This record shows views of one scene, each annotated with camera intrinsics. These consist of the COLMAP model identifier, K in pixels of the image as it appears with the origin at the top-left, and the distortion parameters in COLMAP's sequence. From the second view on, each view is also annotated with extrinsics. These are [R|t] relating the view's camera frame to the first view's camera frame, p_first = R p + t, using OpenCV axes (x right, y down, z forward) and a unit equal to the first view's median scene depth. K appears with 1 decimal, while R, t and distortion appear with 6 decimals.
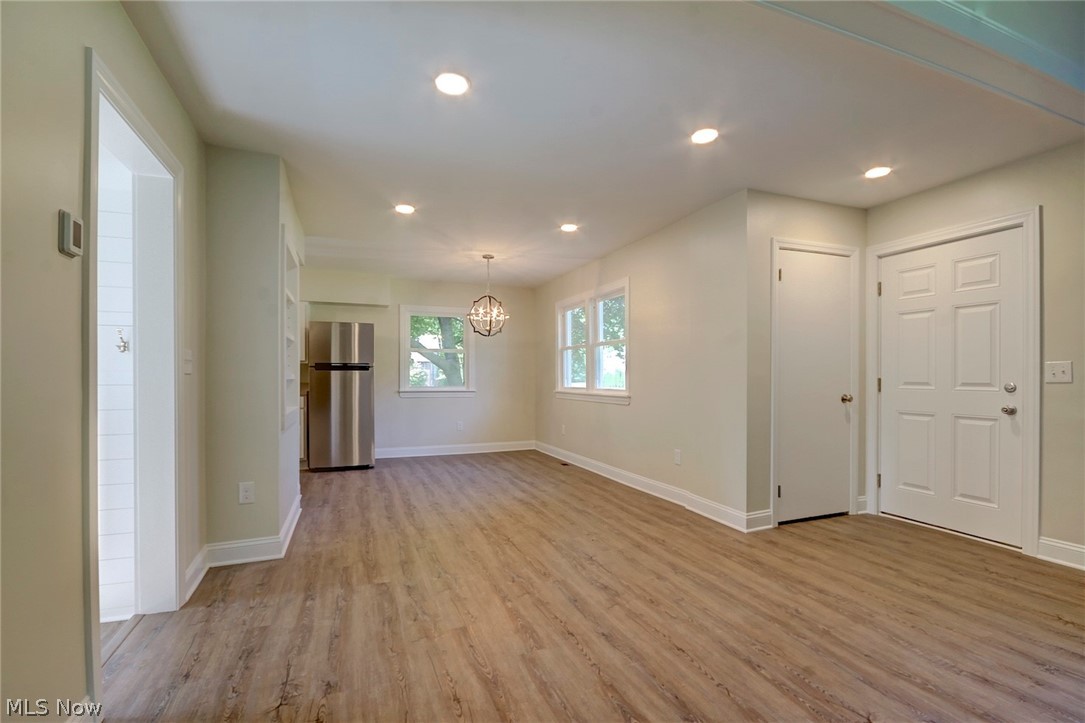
lens RADIAL K [[508.4, 0, 539.9], [0, 508.4, 369.3], [0, 0, 1]] dist [-0.004764, -0.003366]
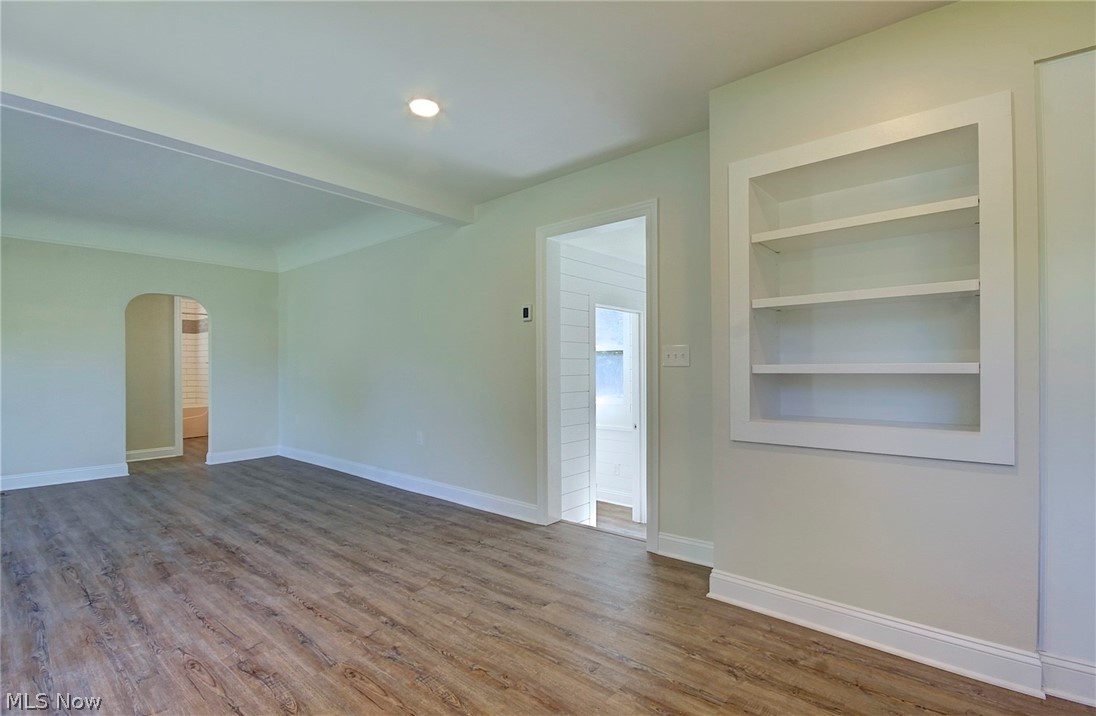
lens RADIAL K [[512.1, 0, 552.8], [0, 512.1, 360.9], [0, 0, 1]] dist [0.004941, -0.009307]
pose [[-0.879063, -0.003752, -0.476692, 0.084316], [0.009818, 0.999614, -0.025973, 0.017493], [0.476605, -0.027513, -0.878687, 1.457911]]
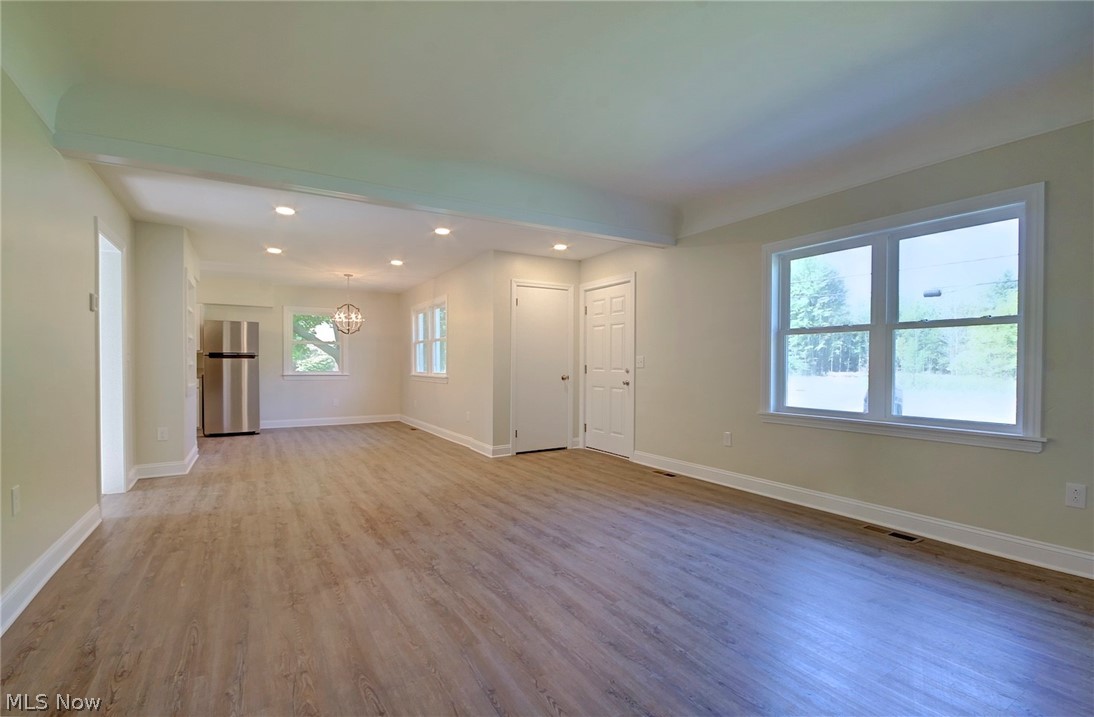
lens RADIAL K [[511.1, 0, 543.8], [0, 511.1, 366.9], [0, 0, 1]] dist [0.004941, -0.009307]
pose [[0.987261, 0.002356, 0.159094, 0.329418], [-0.005384, 0.999812, 0.018606, -0.008448], [-0.159021, -0.019225, 0.987088, -0.725509]]
